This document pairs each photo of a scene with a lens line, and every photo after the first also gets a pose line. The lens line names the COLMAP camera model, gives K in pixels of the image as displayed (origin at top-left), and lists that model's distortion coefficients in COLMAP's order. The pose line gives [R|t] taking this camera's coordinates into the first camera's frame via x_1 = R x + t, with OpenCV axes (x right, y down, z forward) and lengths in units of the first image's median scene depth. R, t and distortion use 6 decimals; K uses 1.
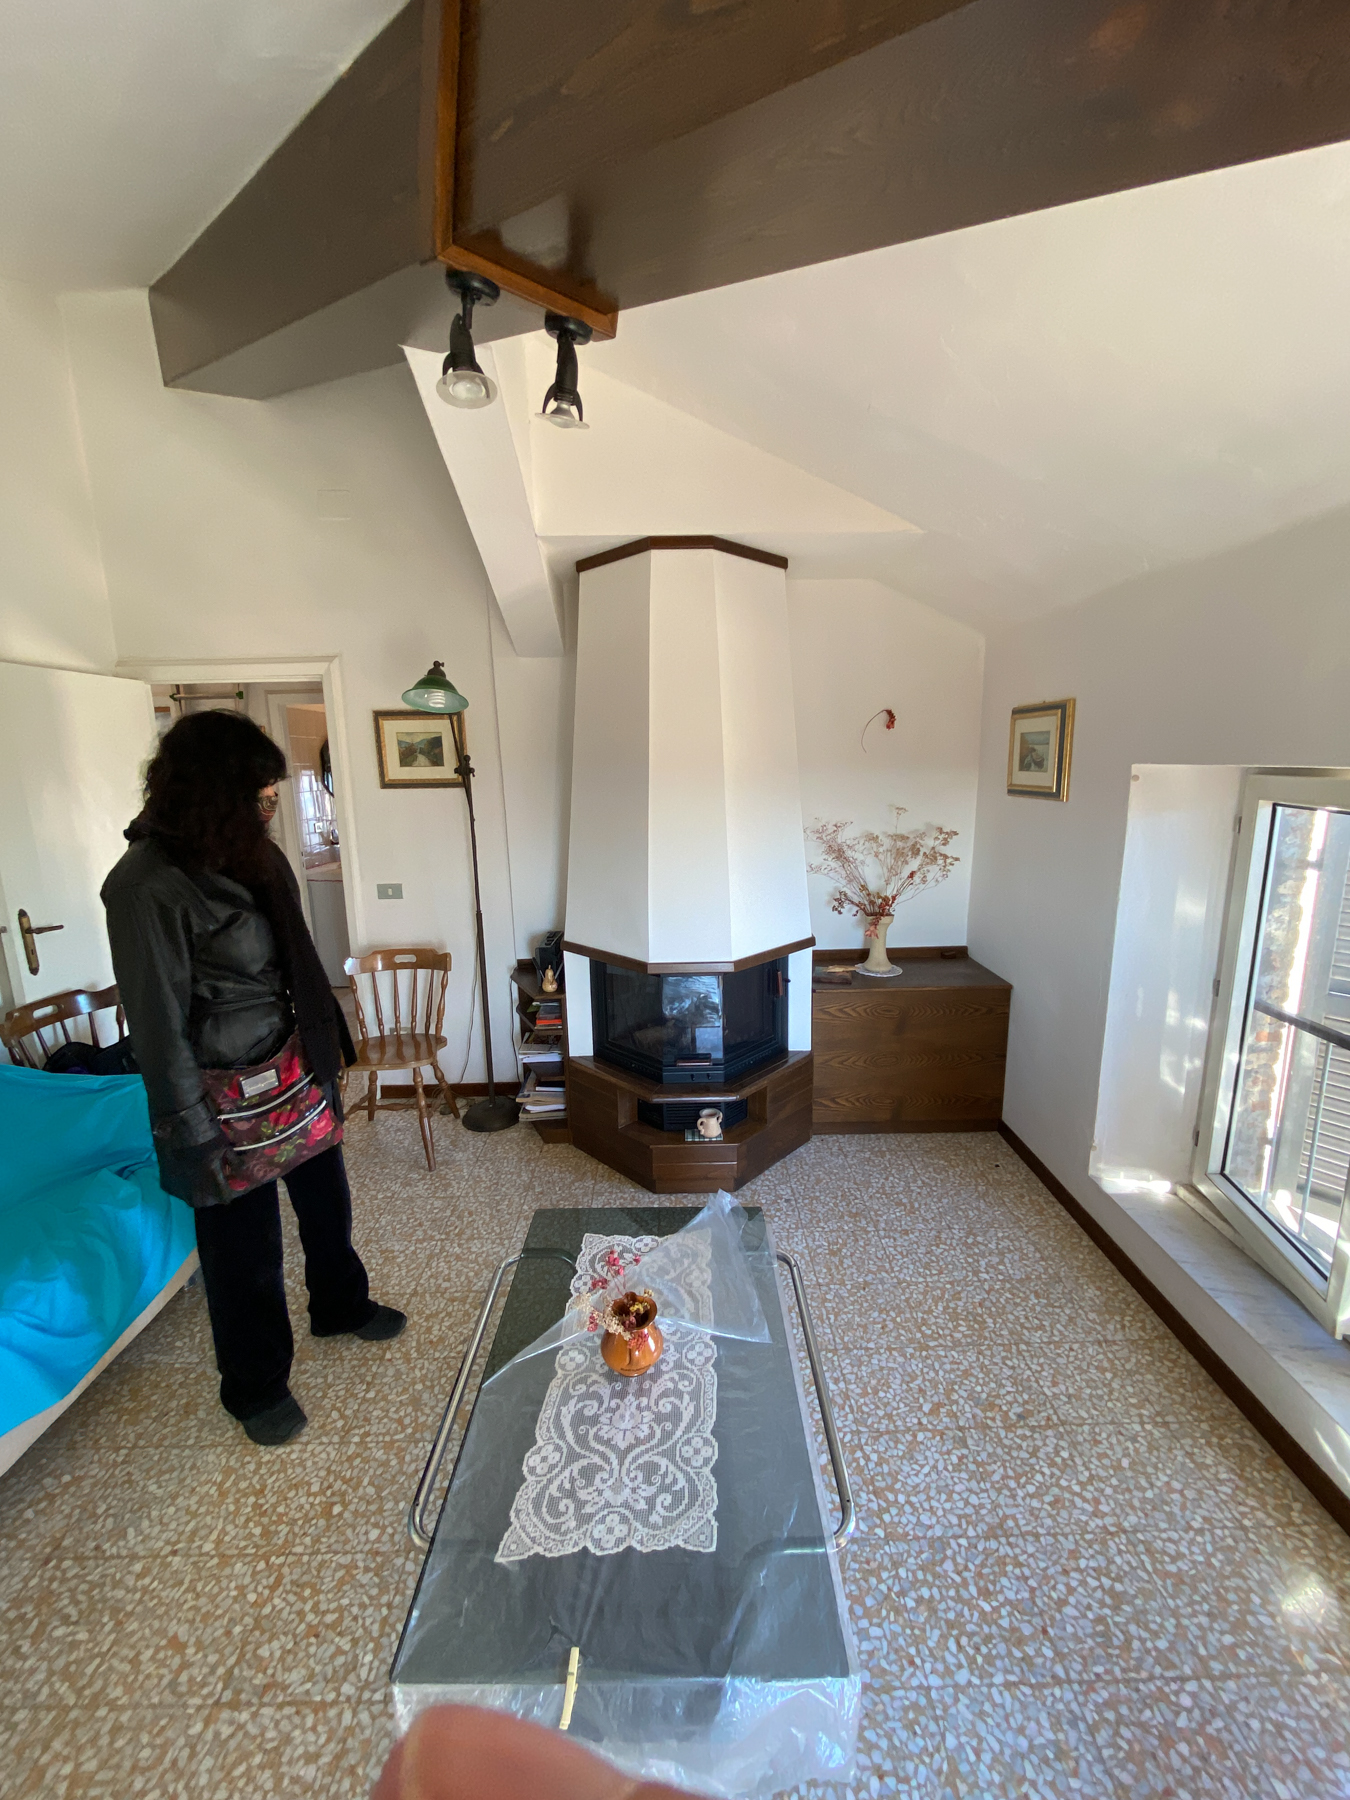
lens RADIAL K [[723.5, 0, 682.7], [0, 723.5, 903.8], [0, 0, 1]] dist [0.003903, -0.003119]
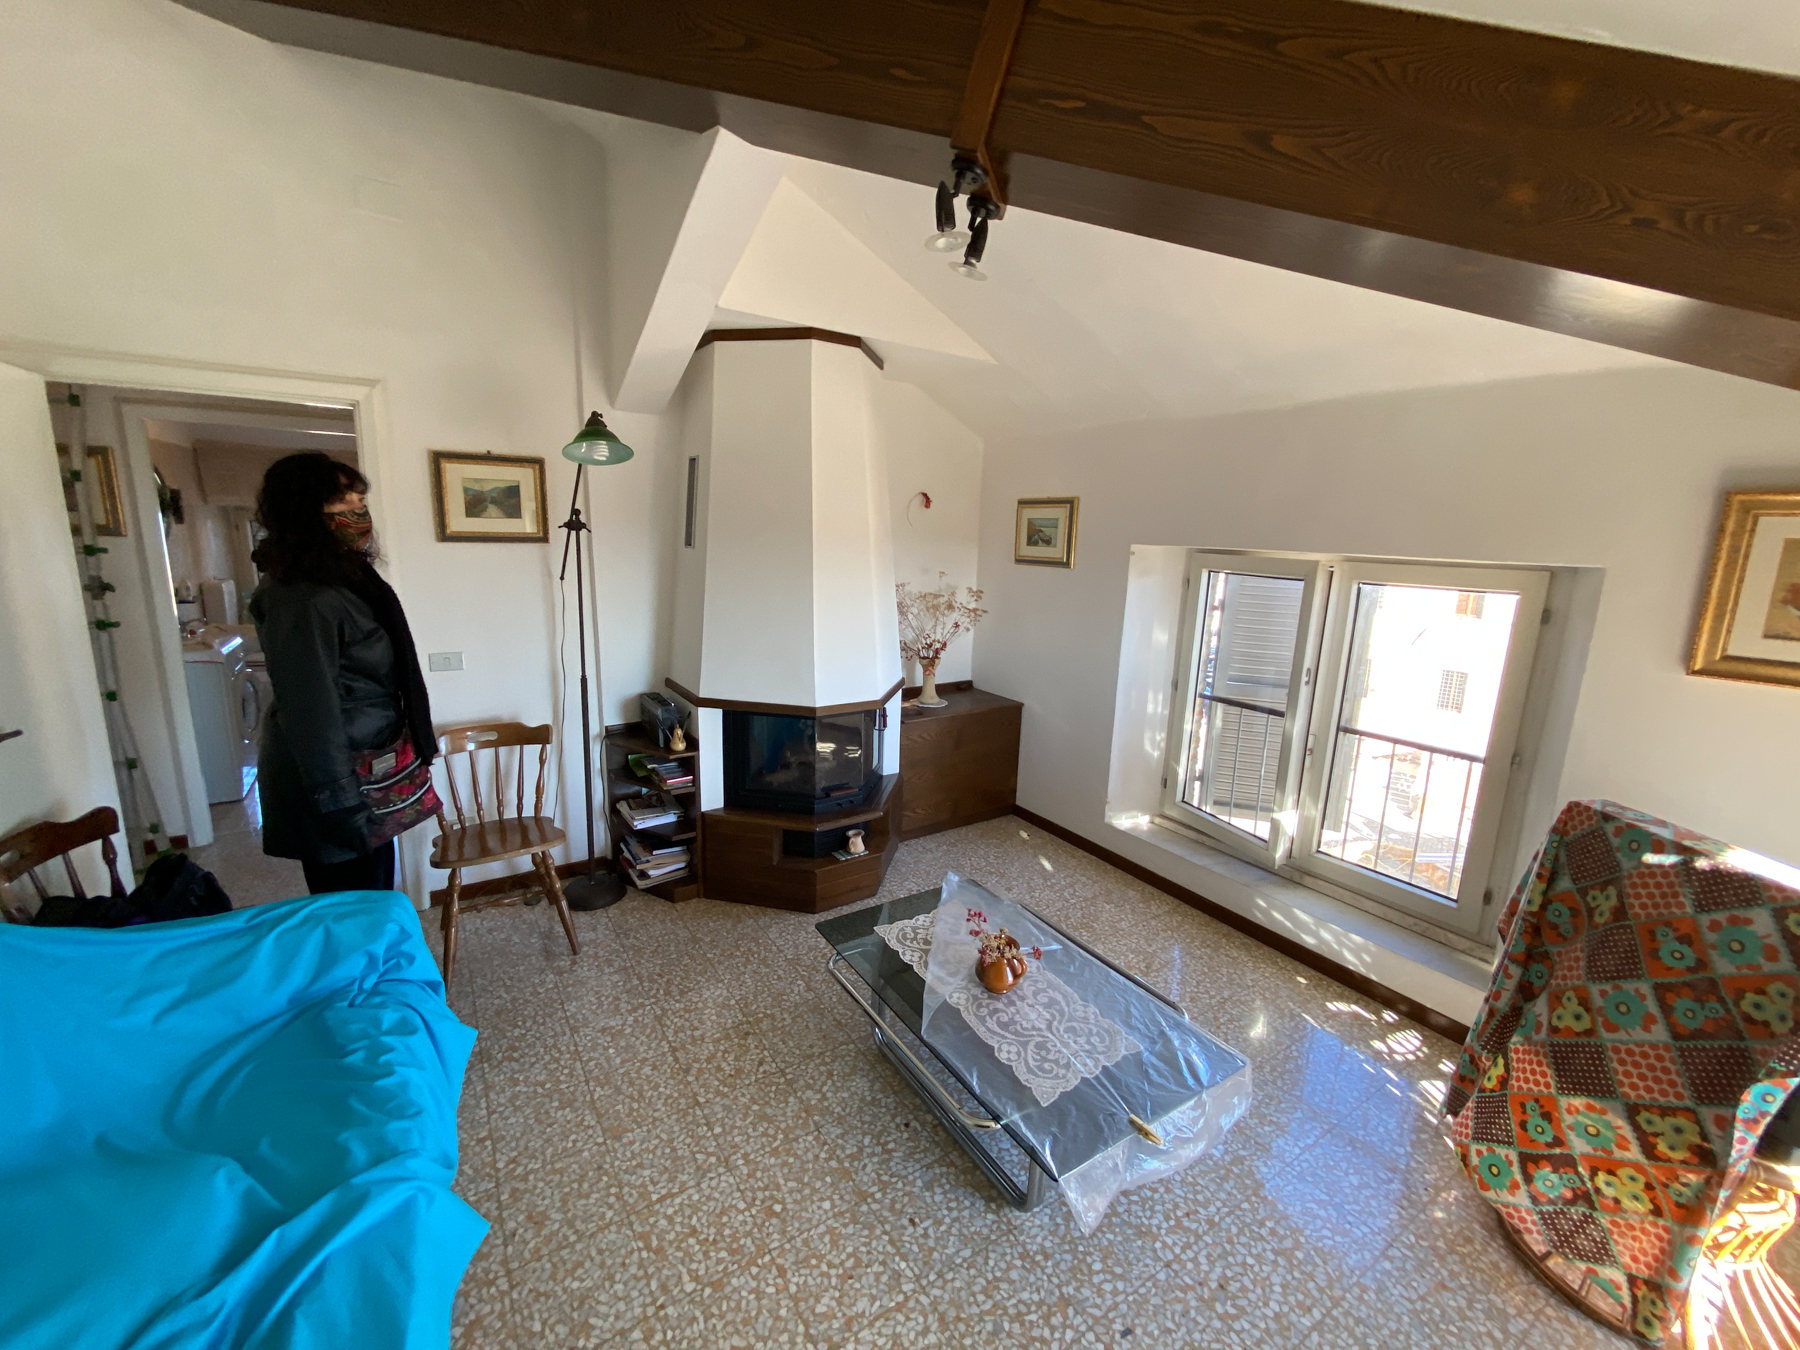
lens RADIAL K [[723.5, 0, 899.3], [0, 723.5, 674.6], [0, 0, 1]] dist [0.003903, -0.003119]
pose [[0.842399, -0.064910, 0.534931, -0.569465], [0.060634, 0.997832, 0.025594, 0.011275], [-0.535432, 0.010874, 0.844508, -0.019781]]
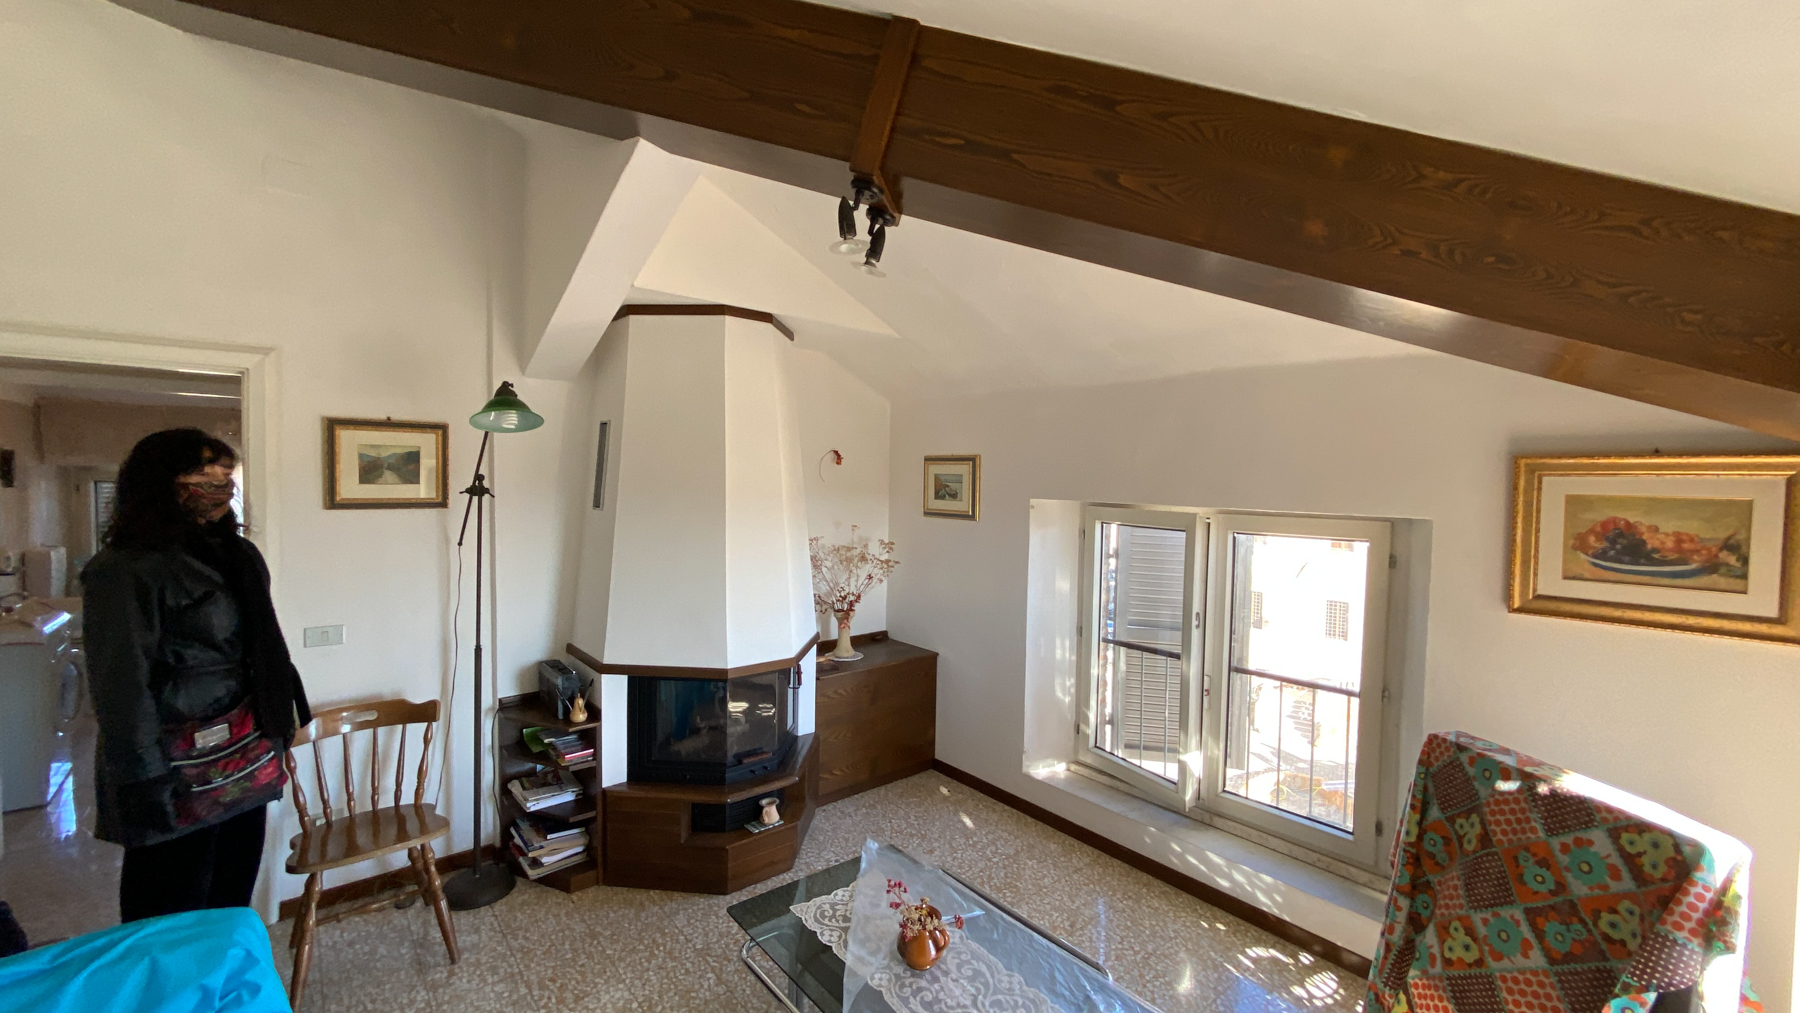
lens RADIAL K [[724.1, 0, 897.0], [0, 724.1, 508.0], [0, 0, 1]] dist [0.006055, -0.000042]
pose [[0.774578, 0.003732, 0.632467, -0.582714], [0.090938, 0.988935, -0.117206, -0.008074], [-0.625906, 0.148301, 0.765669, -0.047607]]
